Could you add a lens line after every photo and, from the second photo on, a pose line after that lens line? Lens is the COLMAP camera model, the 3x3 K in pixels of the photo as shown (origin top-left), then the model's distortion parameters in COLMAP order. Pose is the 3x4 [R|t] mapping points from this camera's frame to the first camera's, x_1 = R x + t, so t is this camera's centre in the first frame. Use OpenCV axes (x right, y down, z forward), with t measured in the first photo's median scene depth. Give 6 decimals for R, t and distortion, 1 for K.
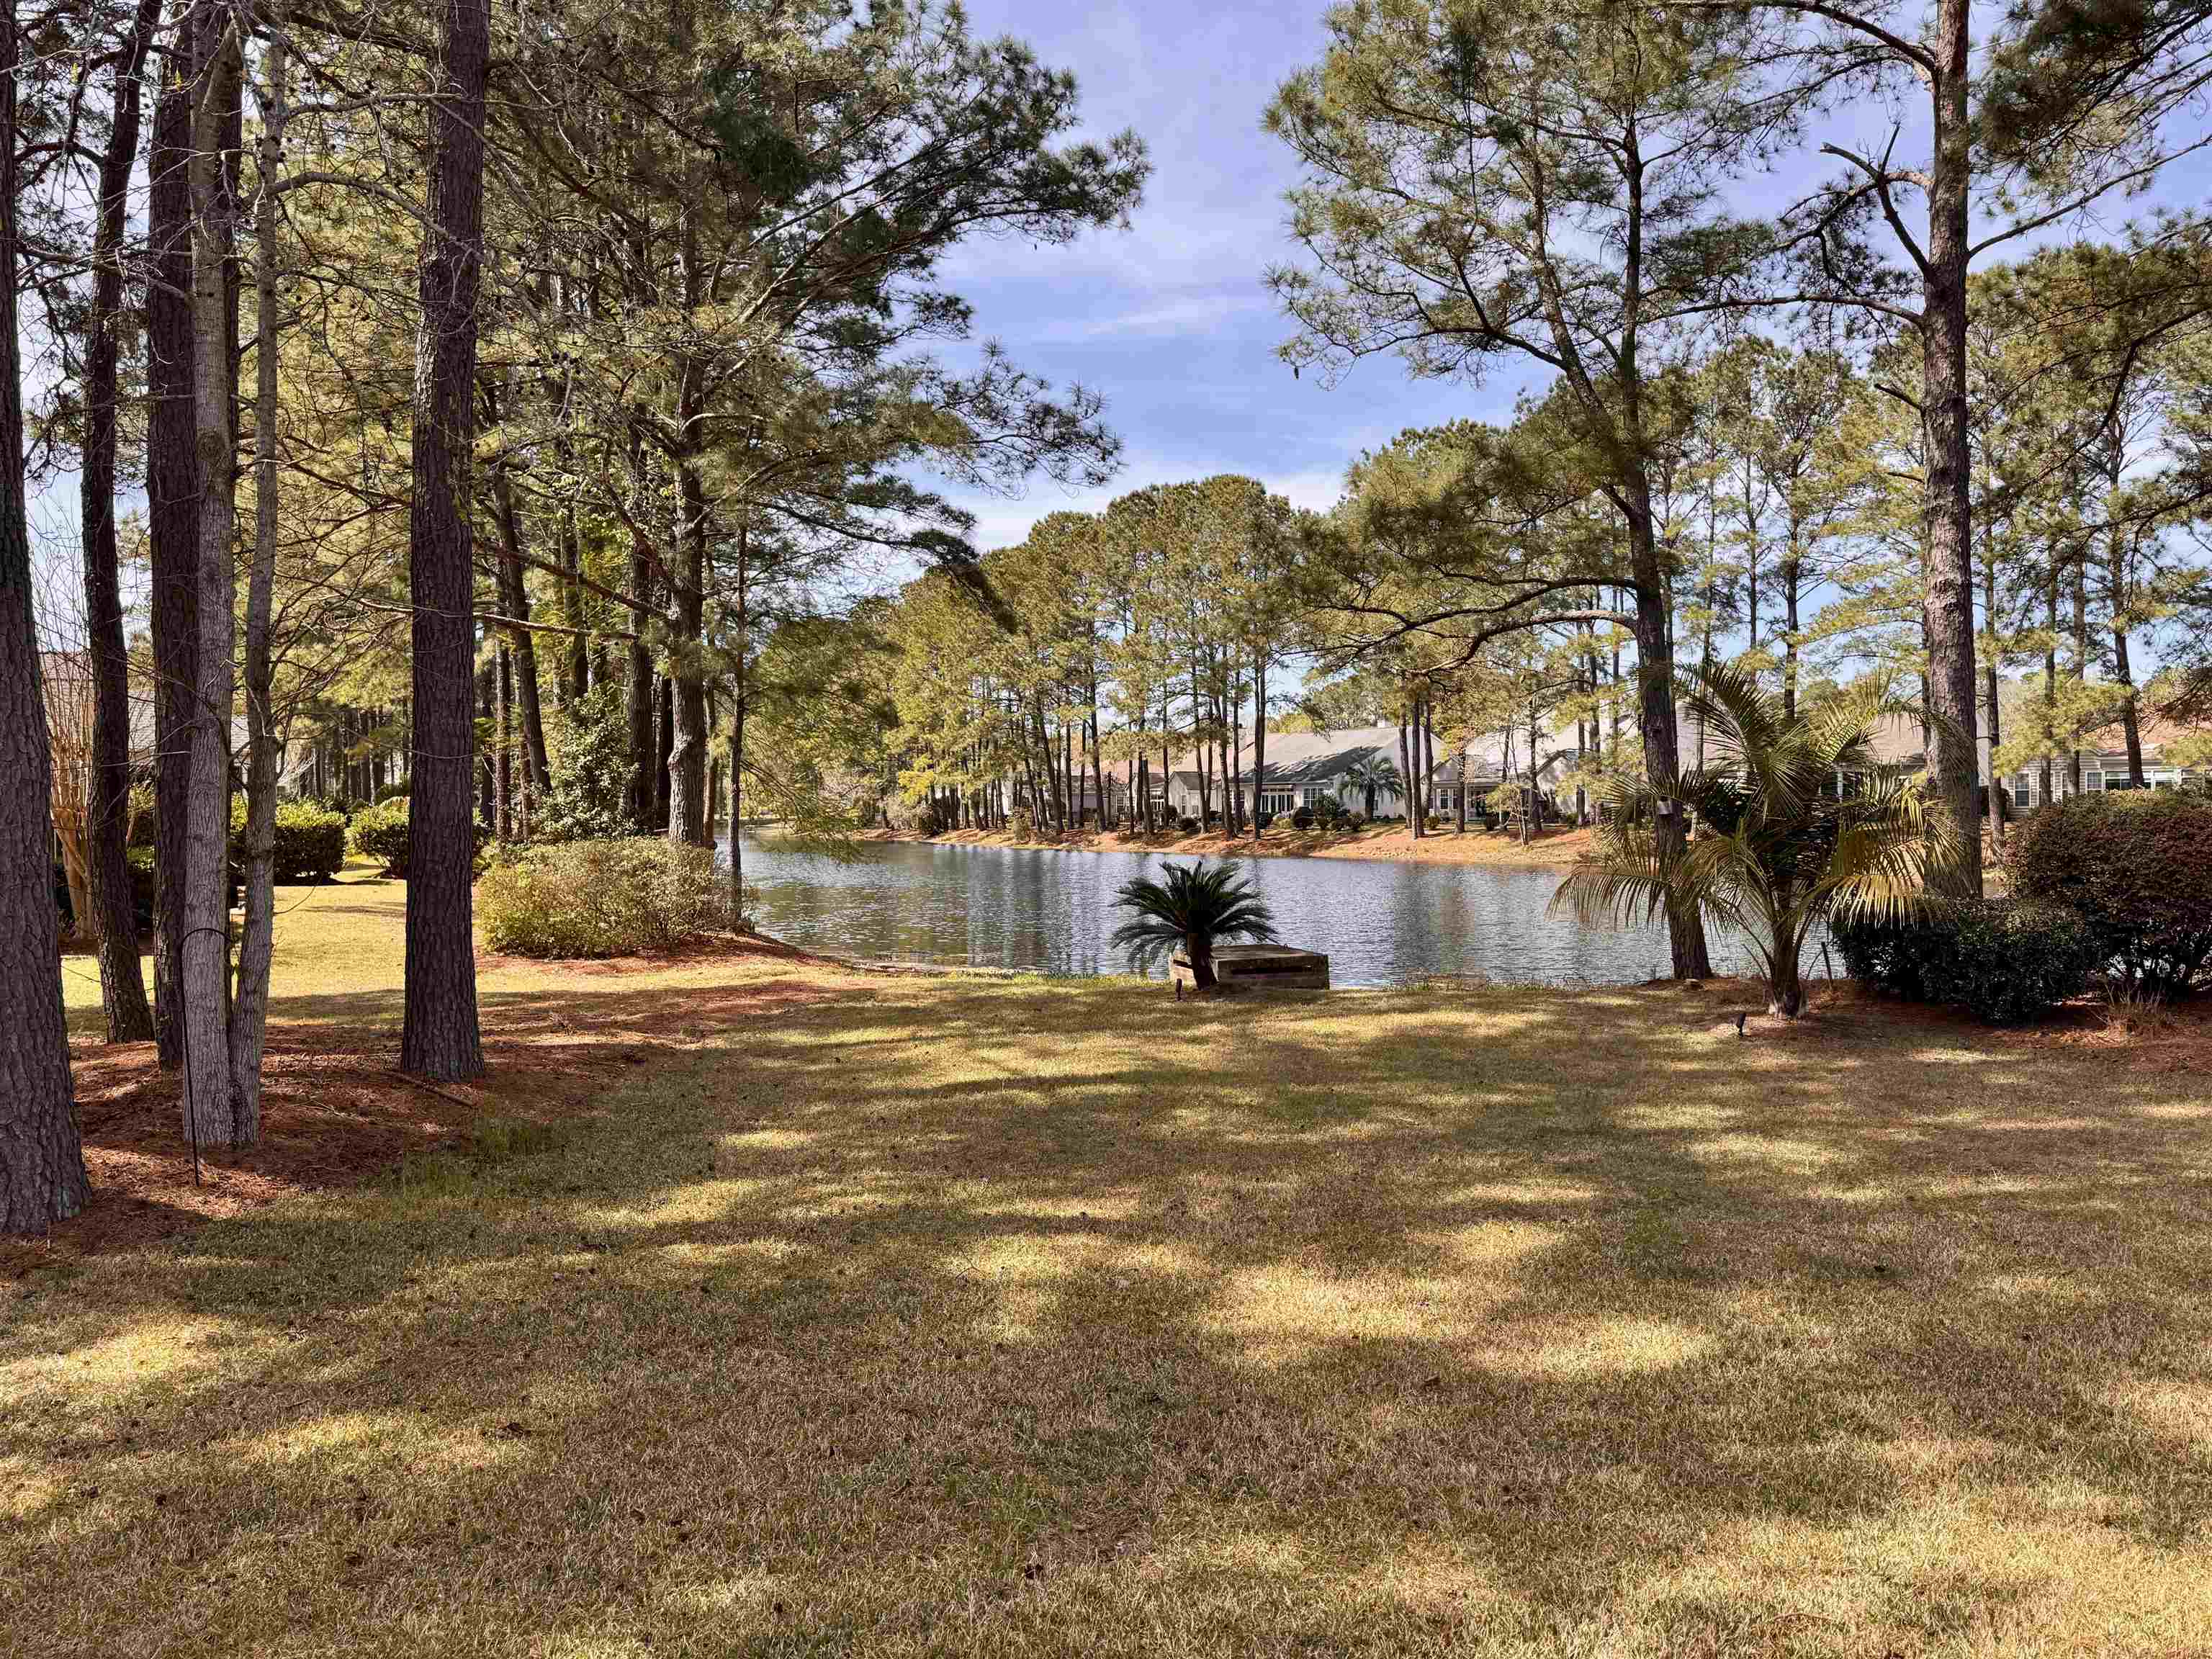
lens RADIAL K [[1565.9, 0, 1106.0], [0, 1565.9, 829.5], [0, 0, 1]] dist [0.116375, -0.115348]
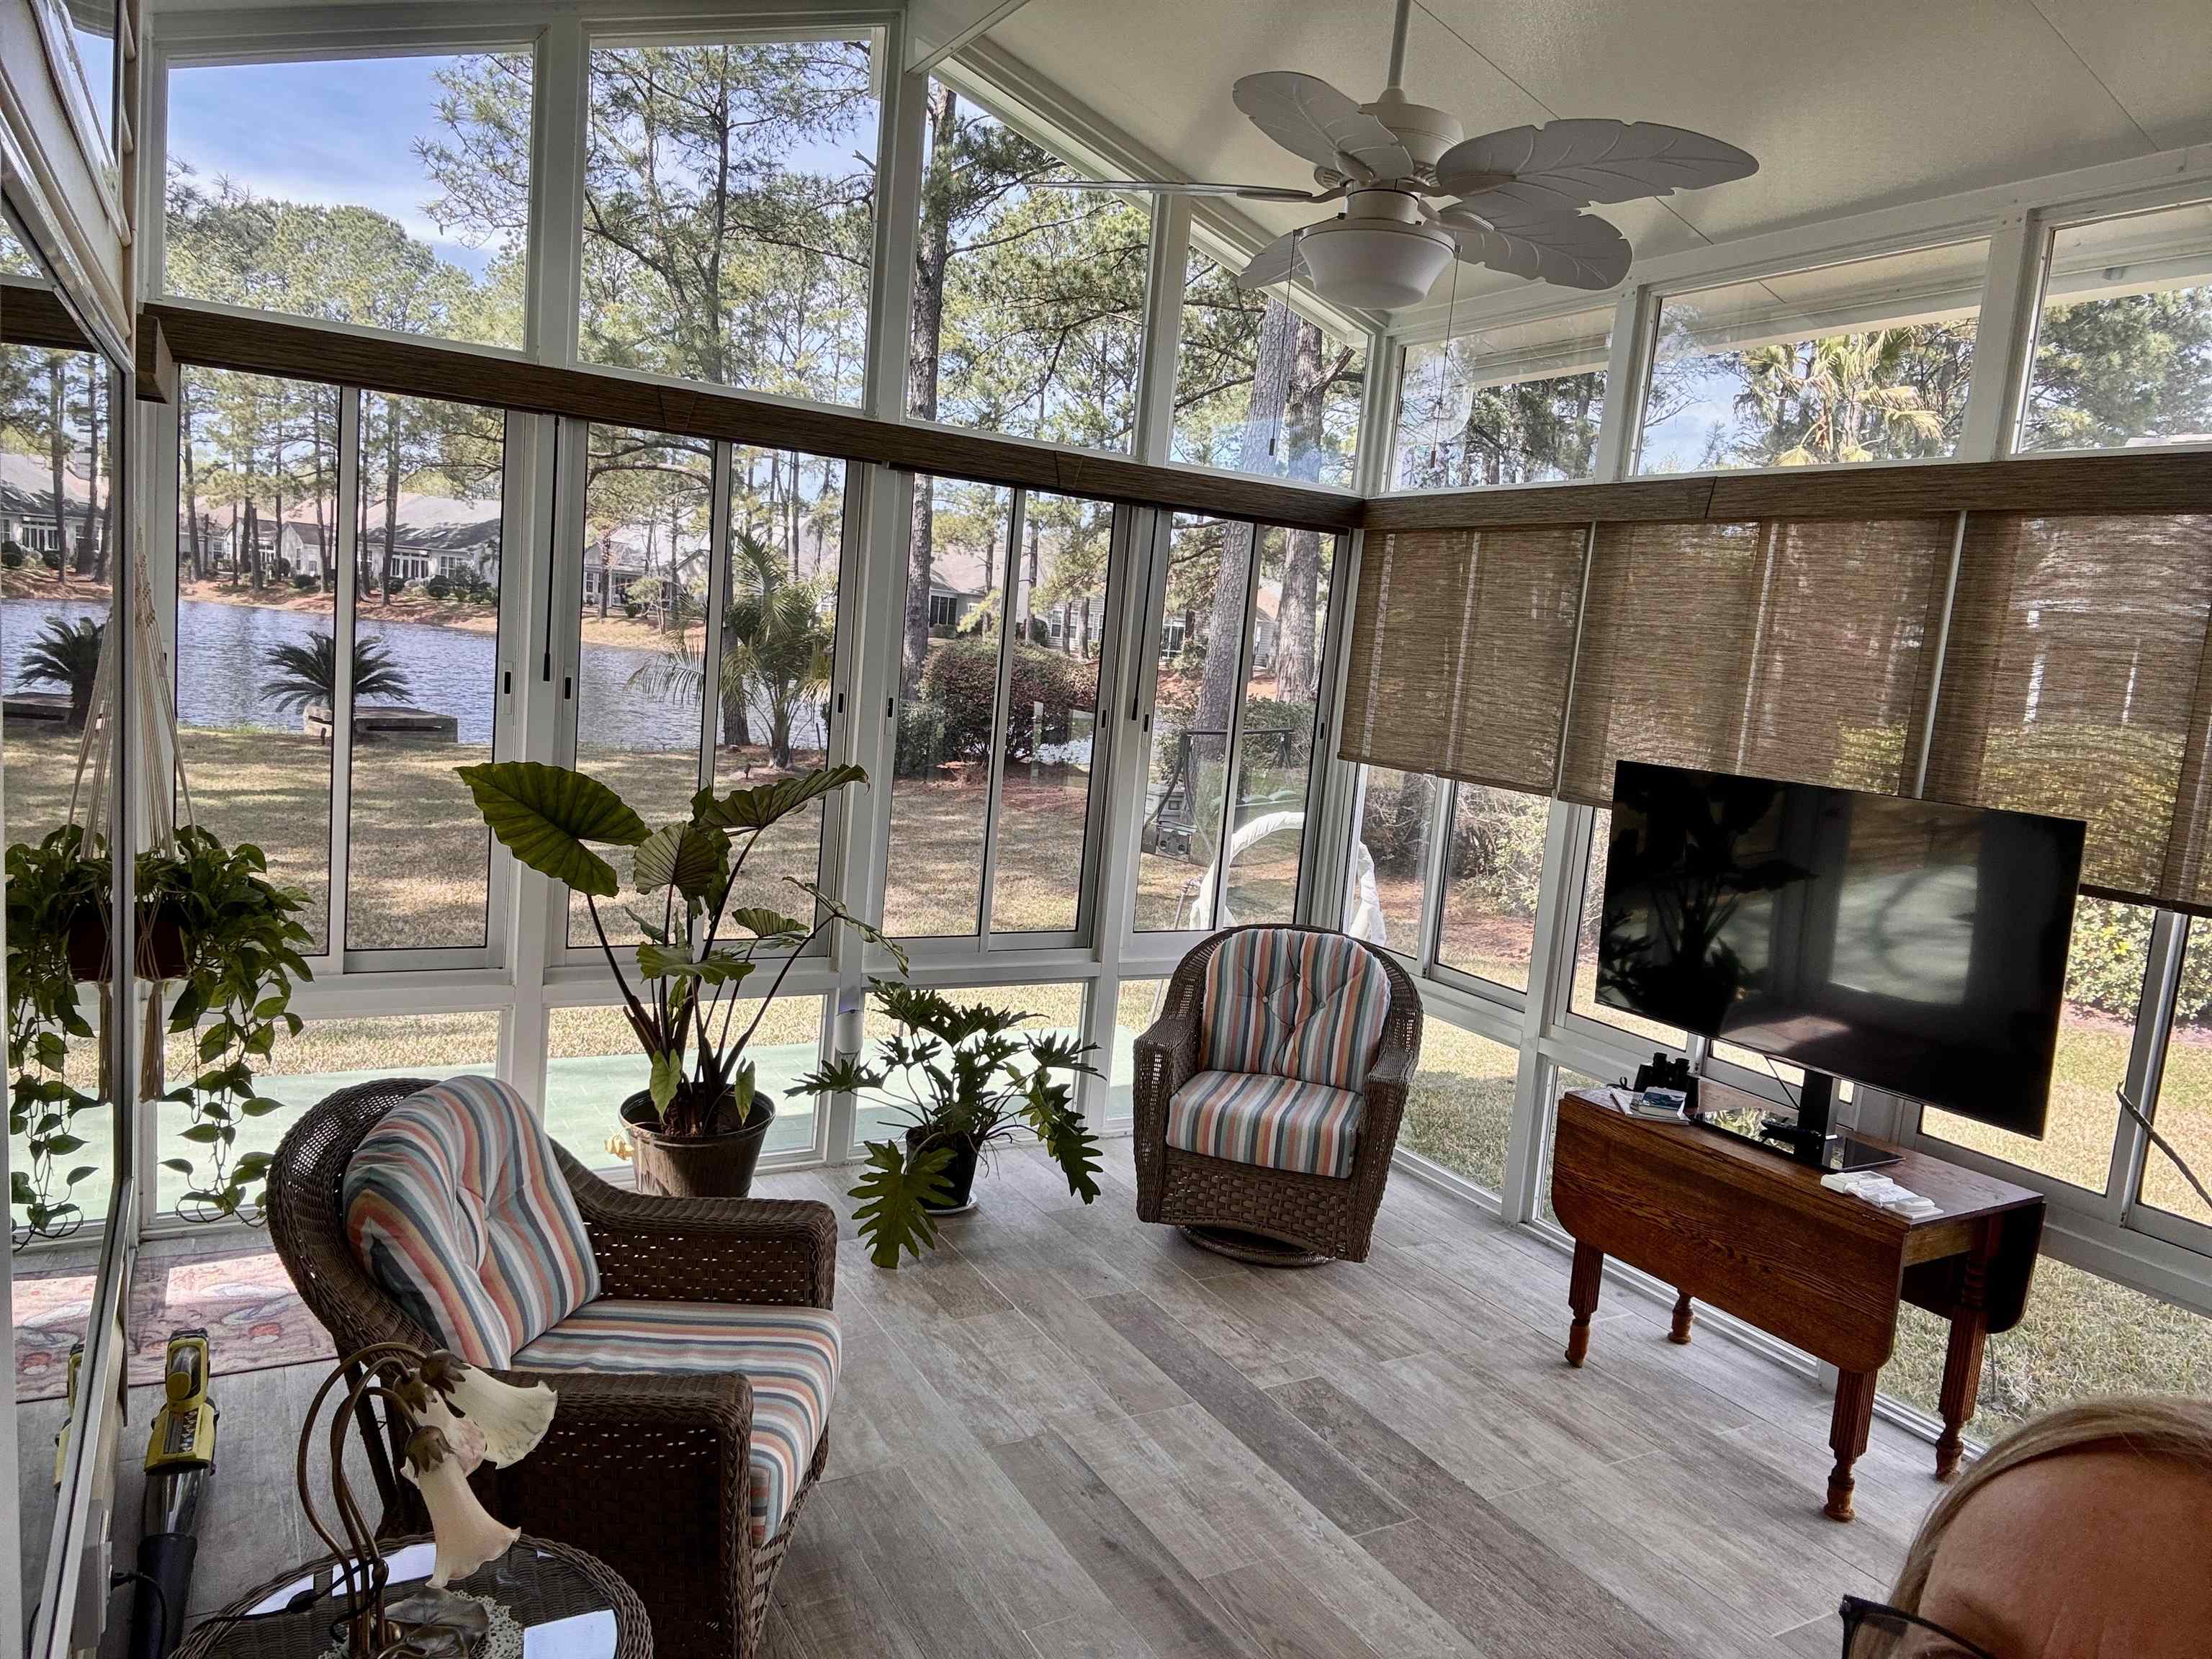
lens RADIAL K [[1534.2, 0, 1107.1], [0, 1534.2, 835.3], [0, 0, 1]] dist [0.084358, -0.106084]
pose [[0.860391, 0.014785, 0.509419, -0.007382], [-0.085909, 0.989482, 0.116380, -0.002700], [-0.502341, -0.143896, 0.852612, -0.059411]]
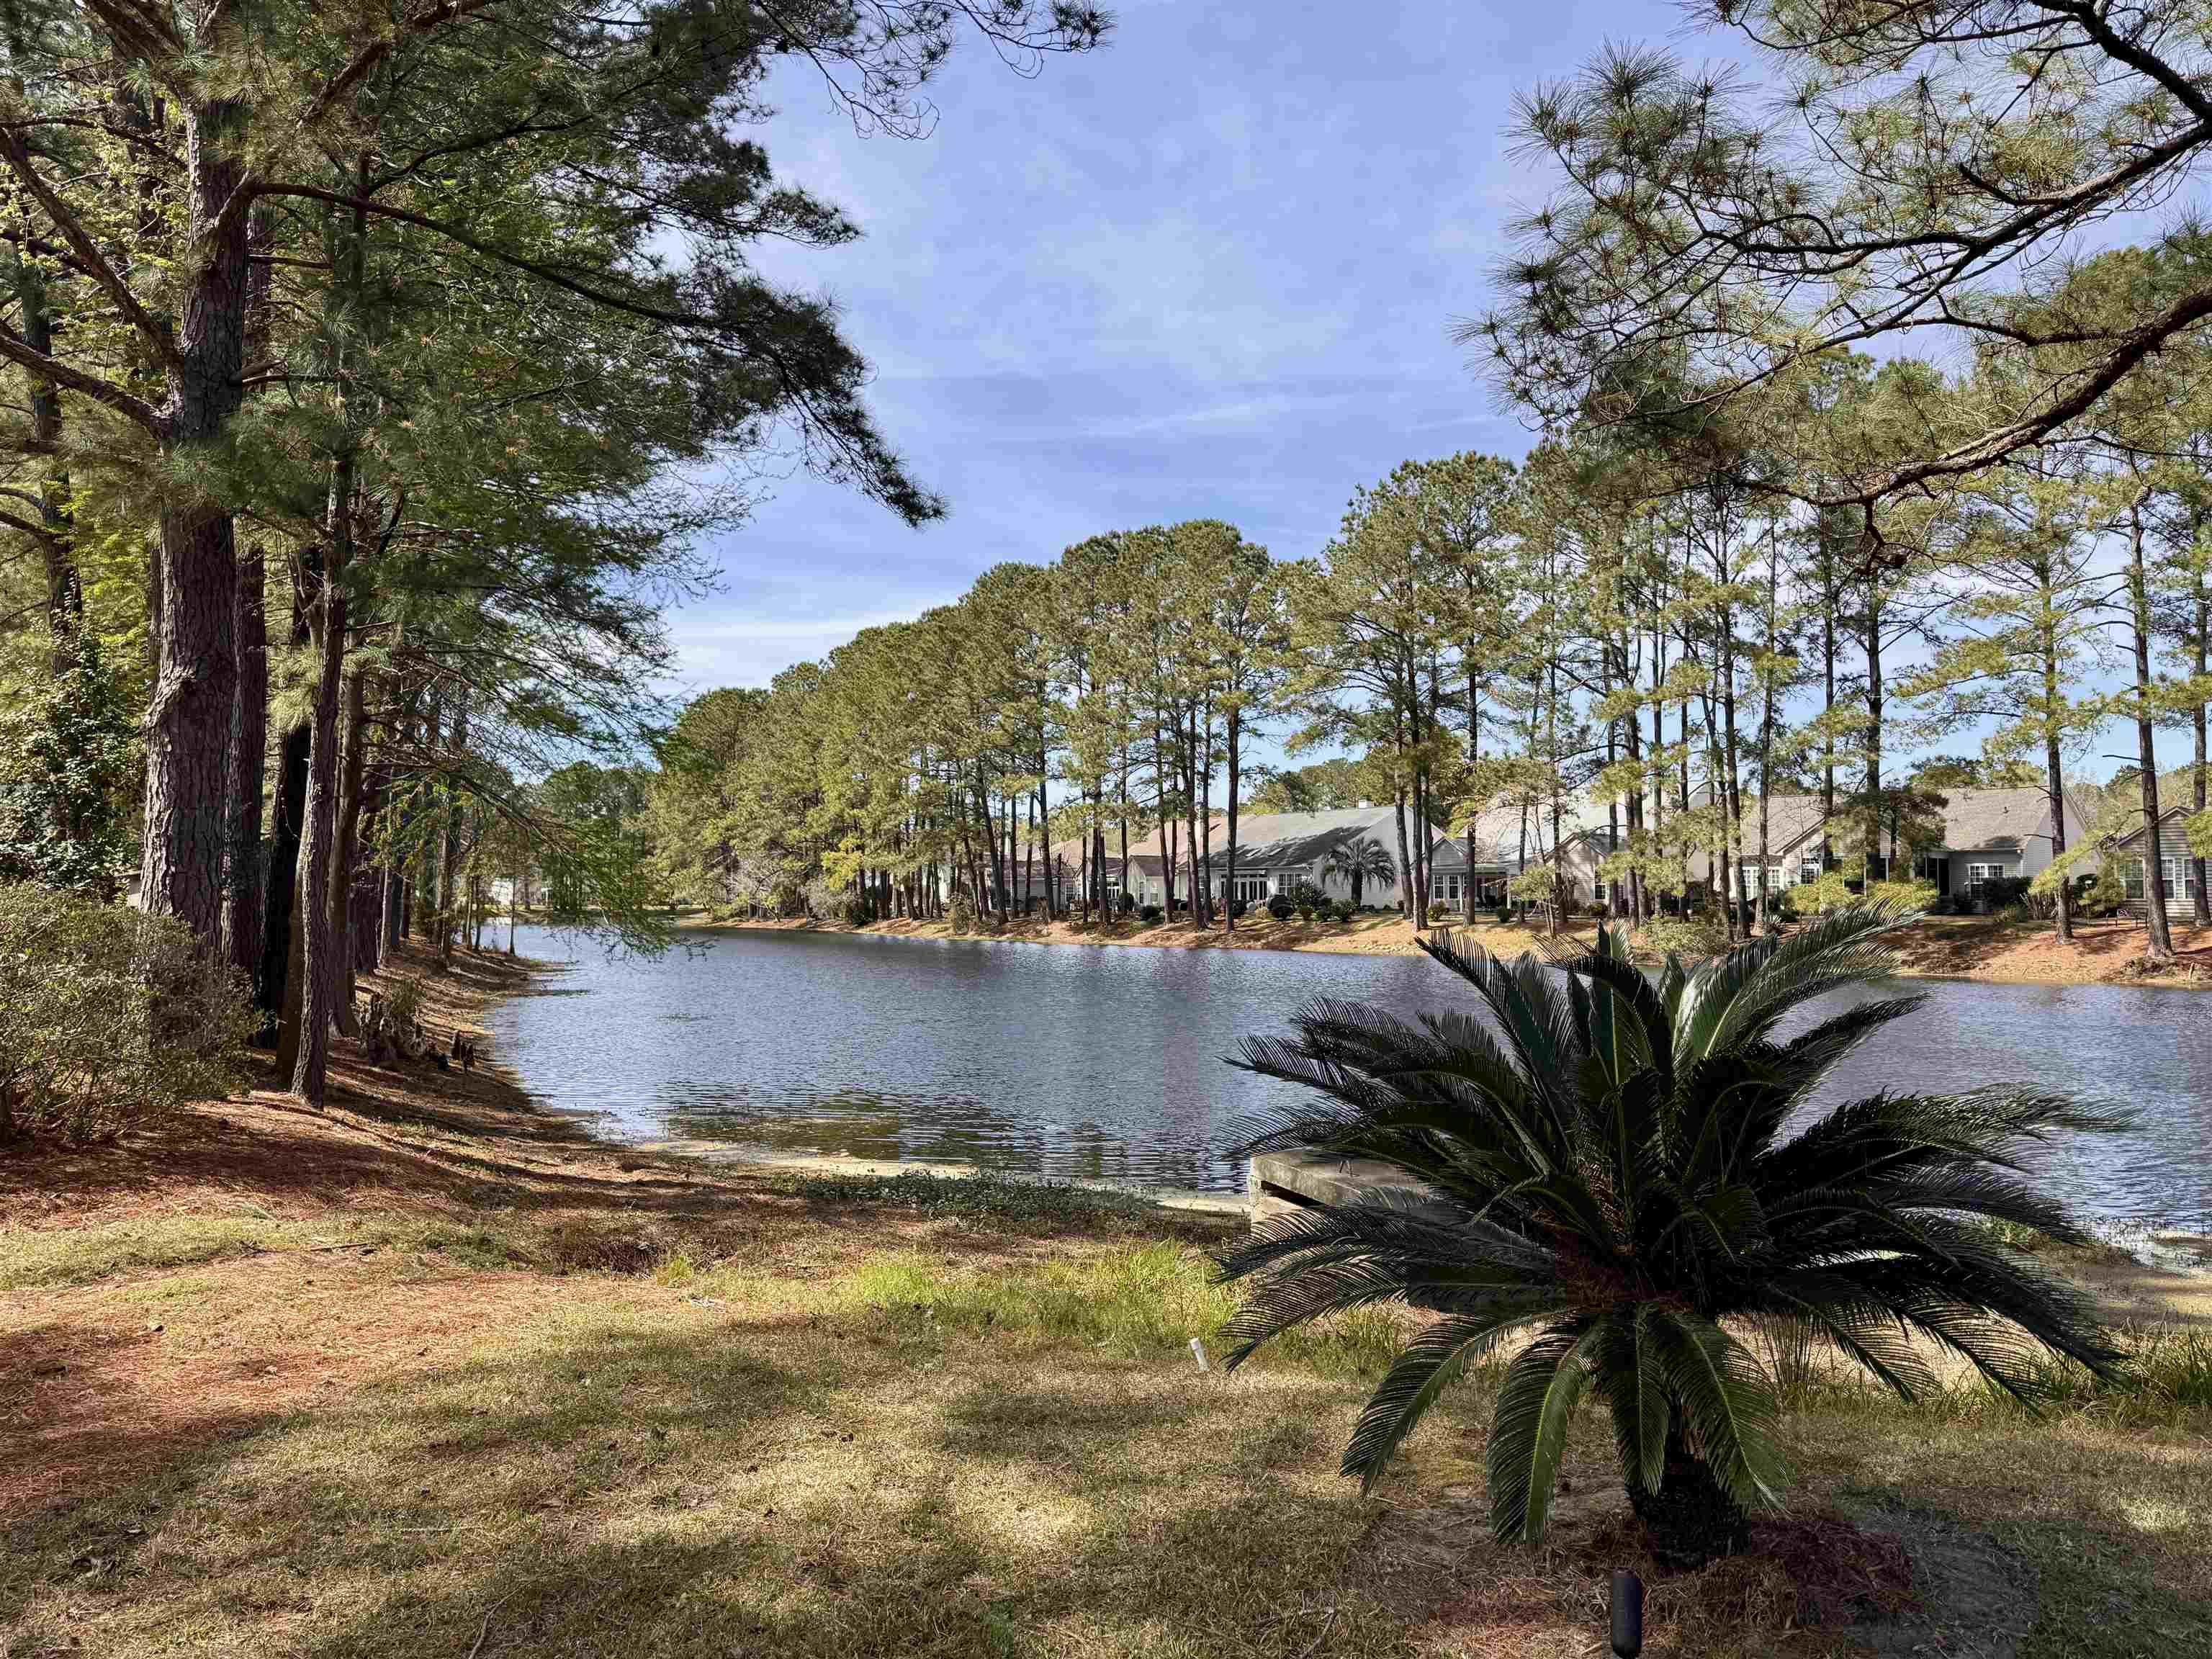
lens RADIAL K [[1565.9, 0, 1106.0], [0, 1565.9, 829.5], [0, 0, 1]] dist [0.116375, -0.115348]
pose [[0.999355, 0.010057, 0.034469, -0.002680], [-0.007945, 0.998114, -0.060871, 0.003617], [-0.035016, 0.060558, 0.997550, 0.129568]]
